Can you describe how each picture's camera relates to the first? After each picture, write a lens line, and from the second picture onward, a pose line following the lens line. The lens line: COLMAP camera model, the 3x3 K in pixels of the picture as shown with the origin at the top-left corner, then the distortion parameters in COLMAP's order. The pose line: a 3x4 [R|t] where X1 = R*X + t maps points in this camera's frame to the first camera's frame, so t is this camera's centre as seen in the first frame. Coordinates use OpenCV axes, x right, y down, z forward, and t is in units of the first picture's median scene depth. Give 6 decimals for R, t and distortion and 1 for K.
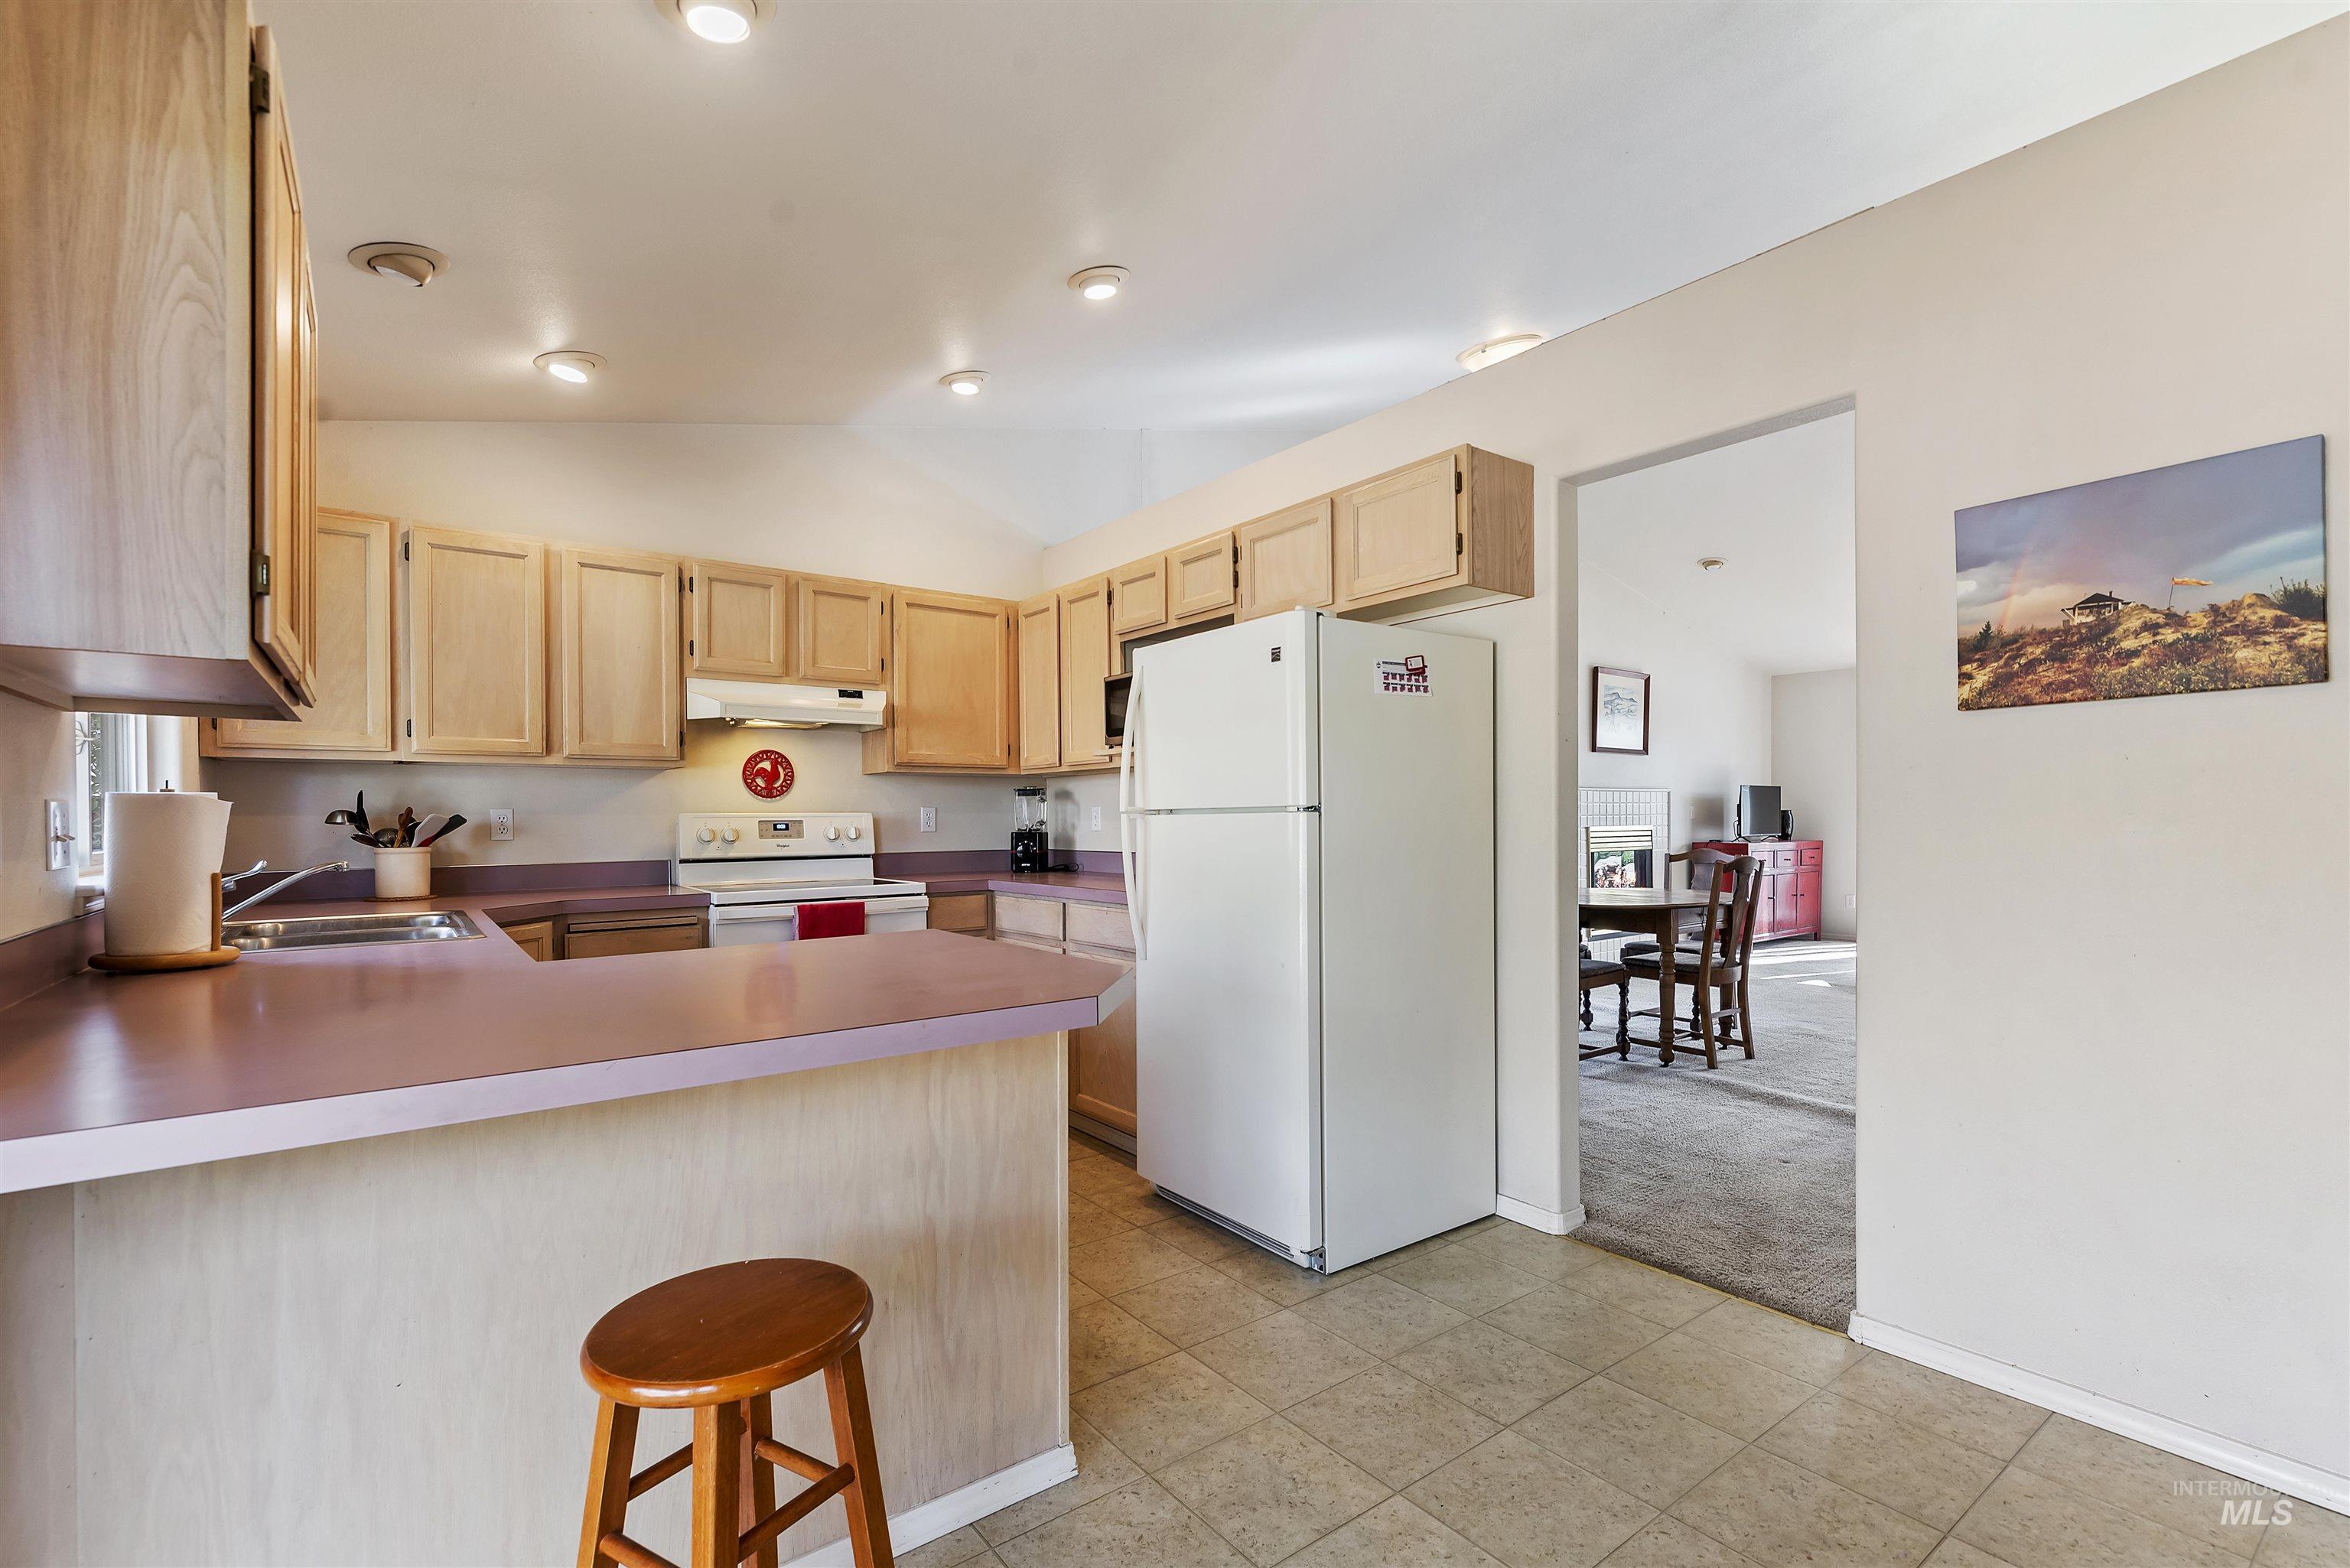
lens RADIAL K [[1035.6, 0, 1191.5], [0, 1035.6, 822.8], [0, 0, 1]] dist [-0.000658, 0.000035]
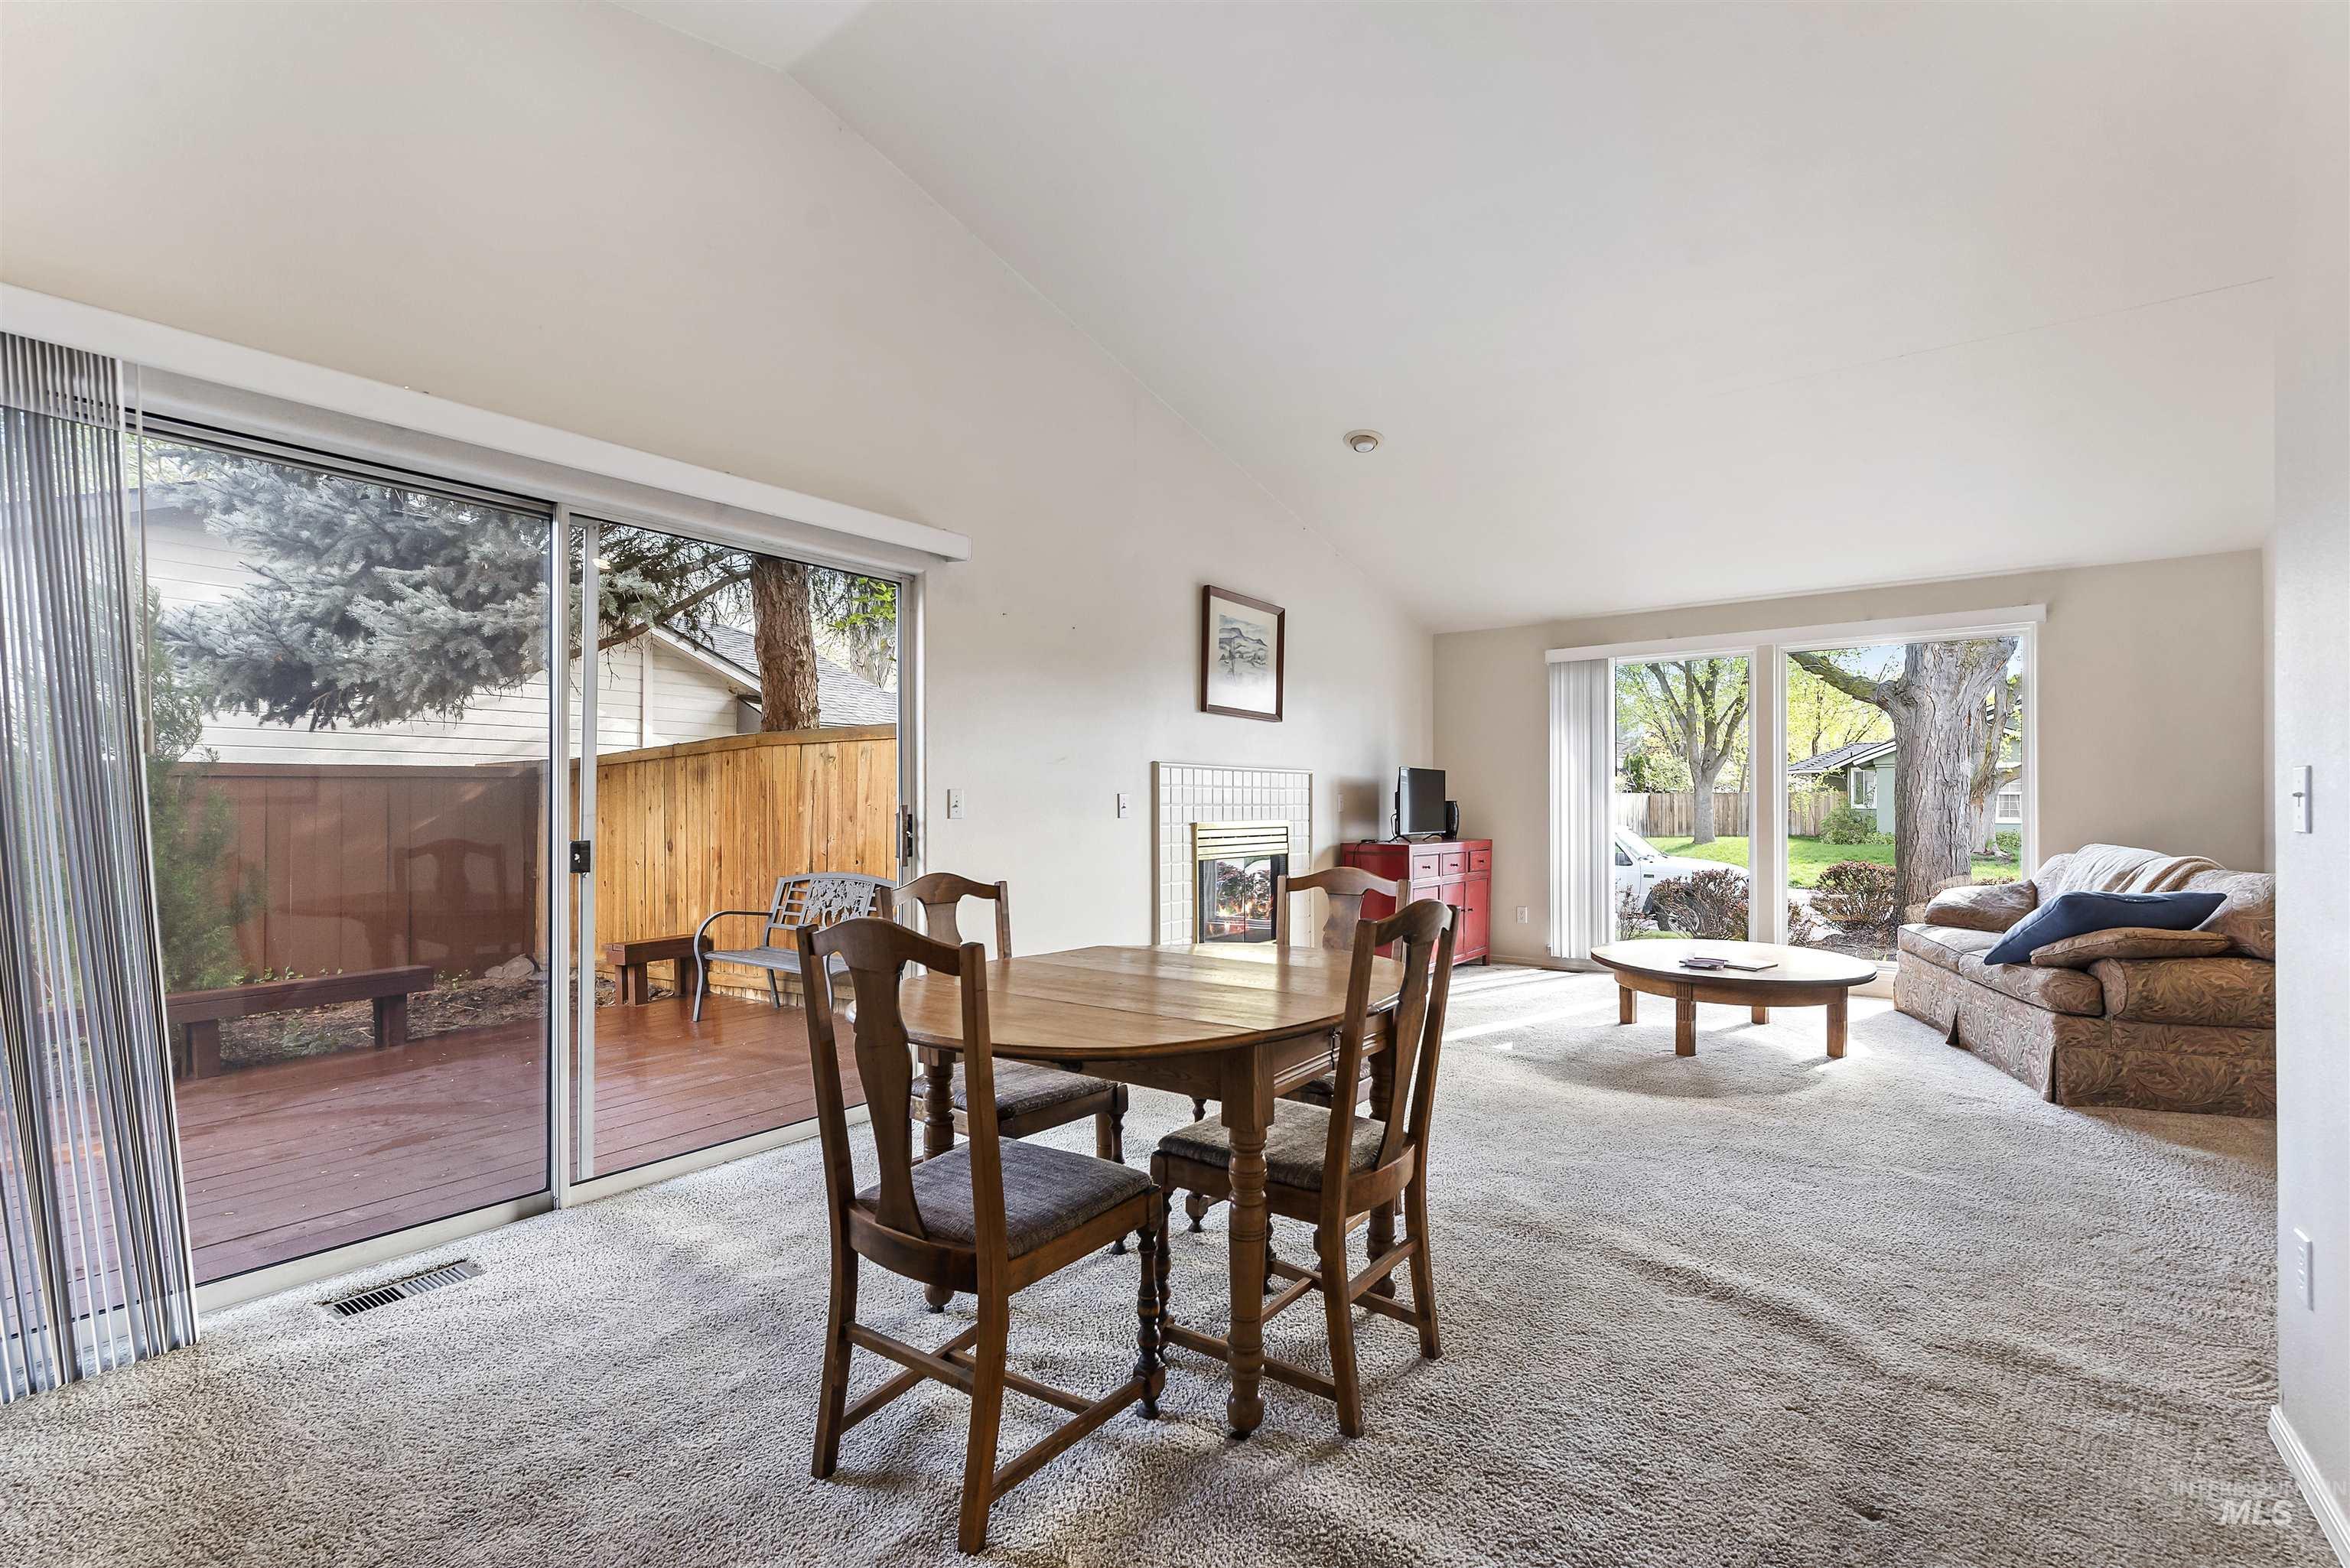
lens RADIAL K [[1004.8, 0, 1194.3], [0, 1004.8, 808.3], [0, 0, 1]] dist [0.000654, 0.000103]
pose [[0.957726, 0.002293, 0.287671, 0.192040], [-0.000197, 0.999973, -0.007318, -0.001075], [-0.287680, 0.006952, 0.957701, 0.371306]]
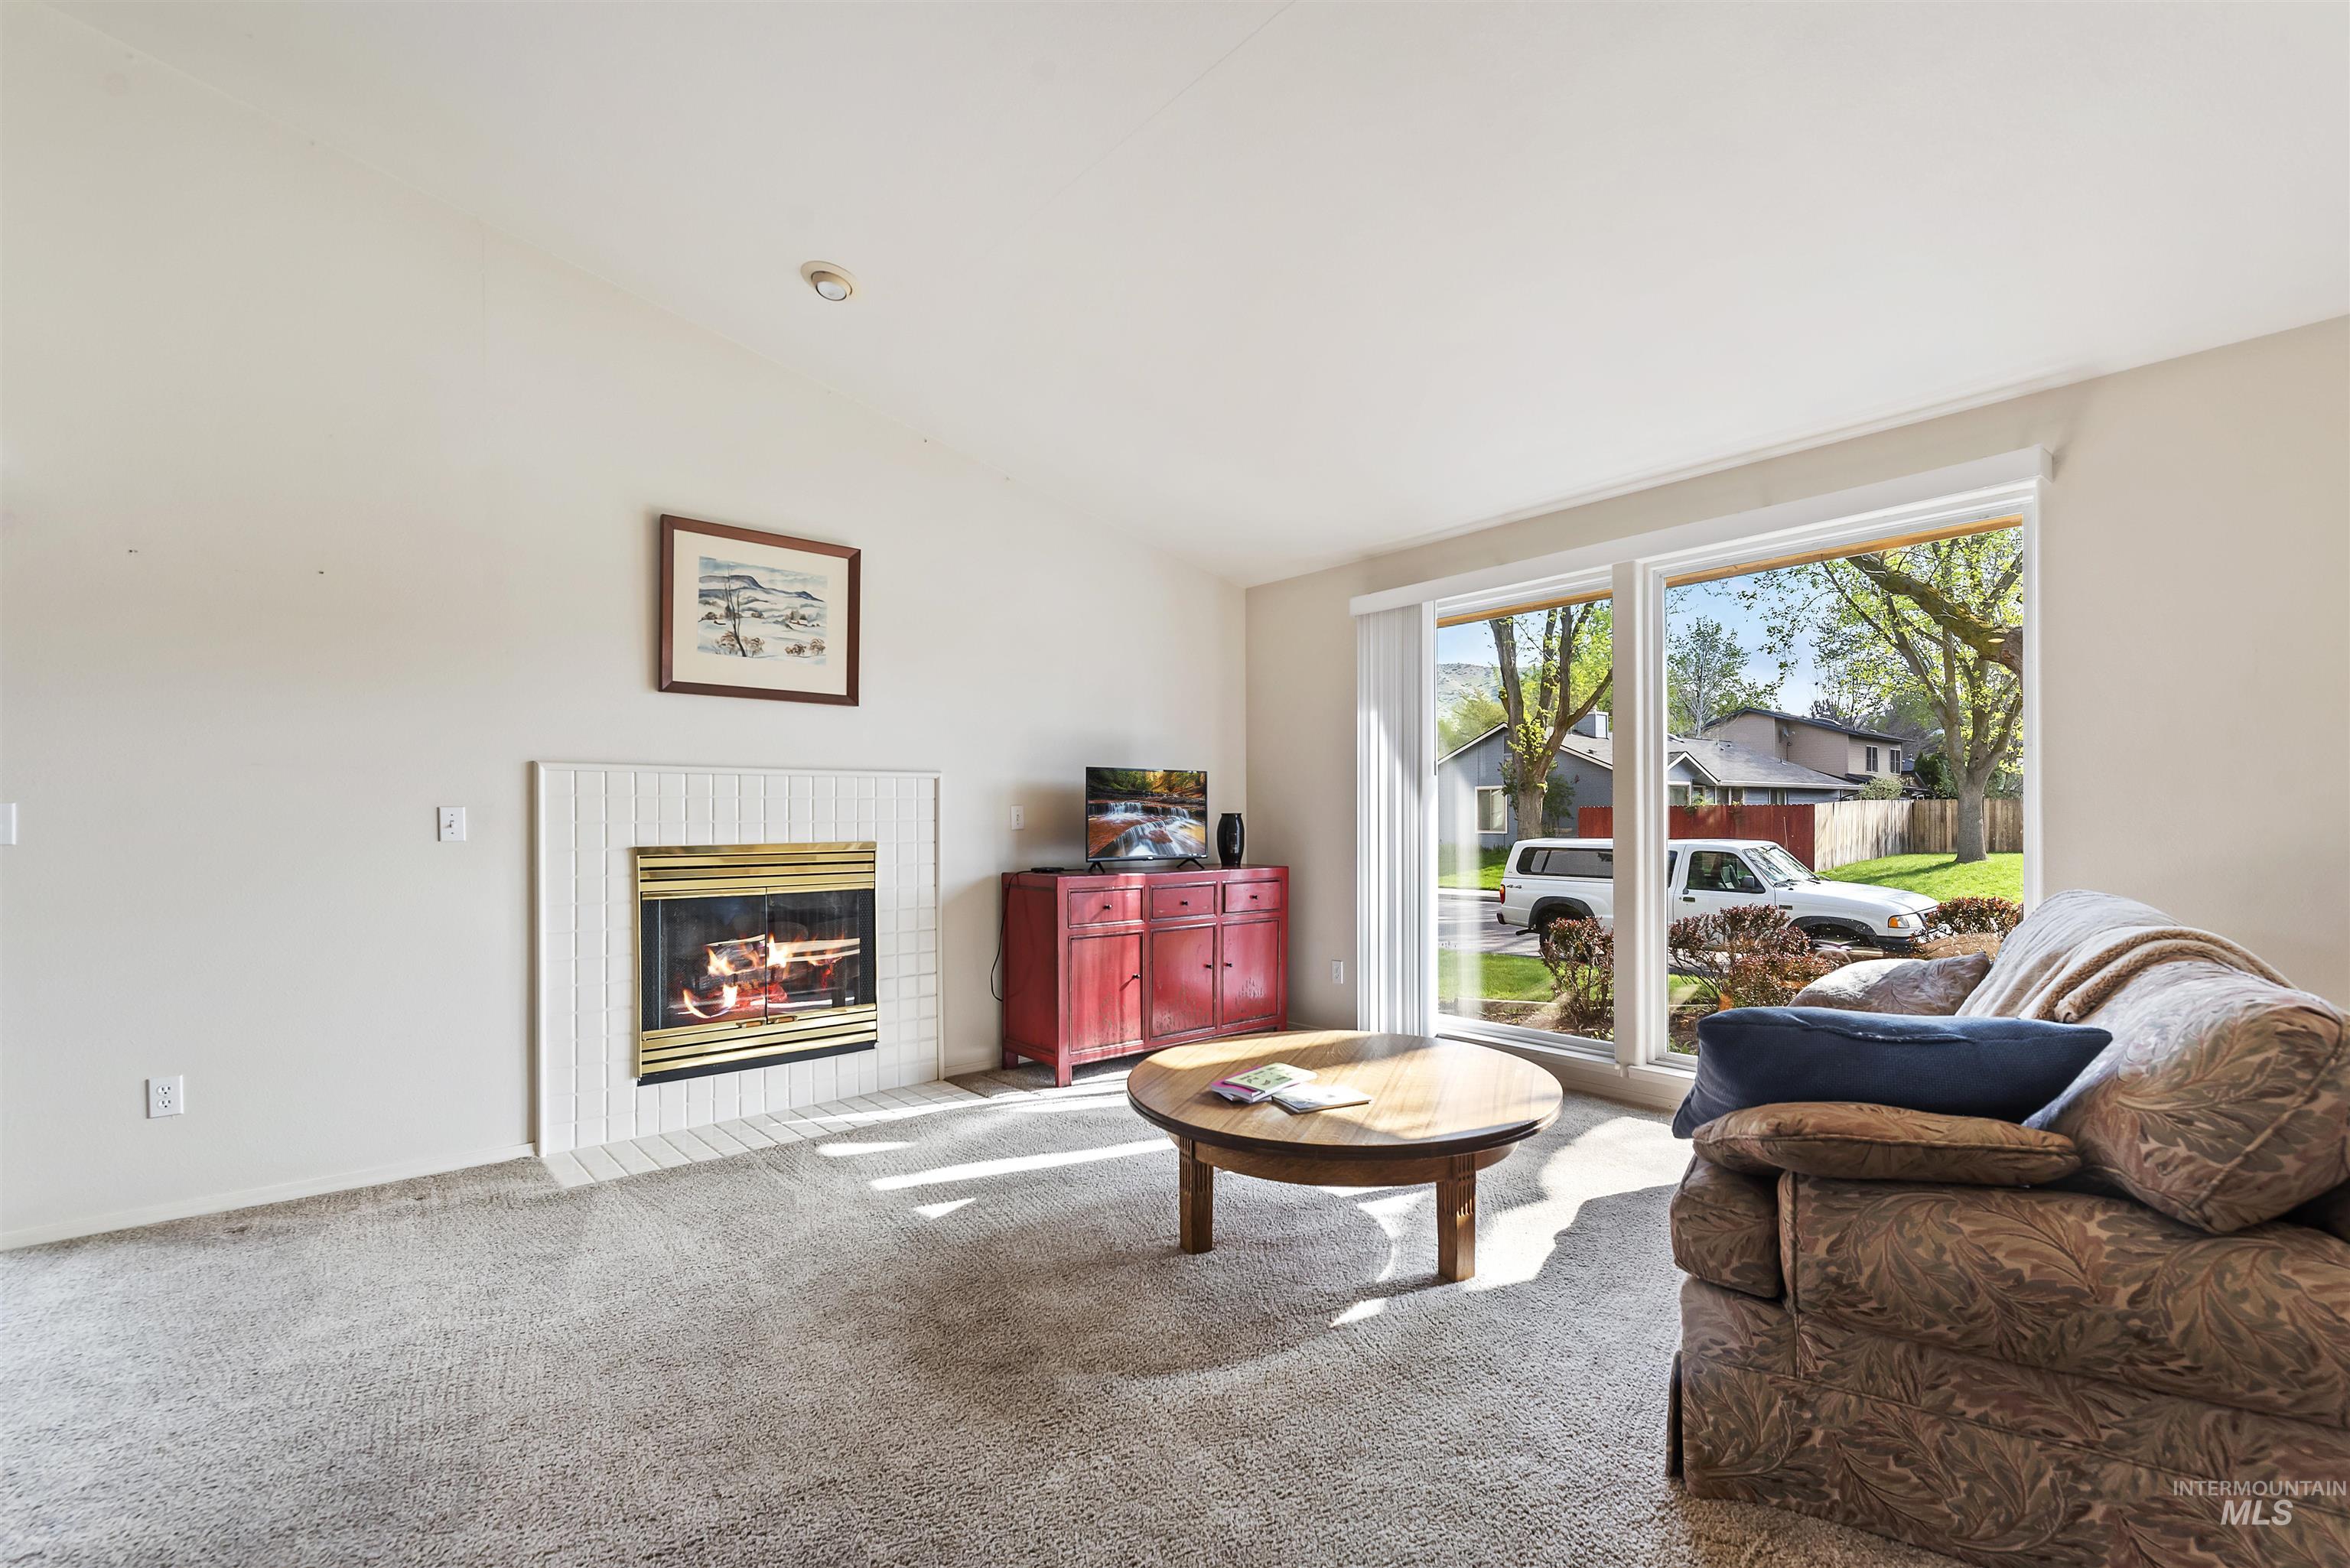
lens RADIAL K [[1035.6, 0, 1191.5], [0, 1035.6, 822.8], [0, 0, 1]] dist [-0.000658, 0.000035]
pose [[0.997985, -0.001987, 0.063419, 0.595269], [0.002289, 0.999986, -0.004700, -0.004463], [-0.063408, 0.004836, 0.997976, 0.493874]]
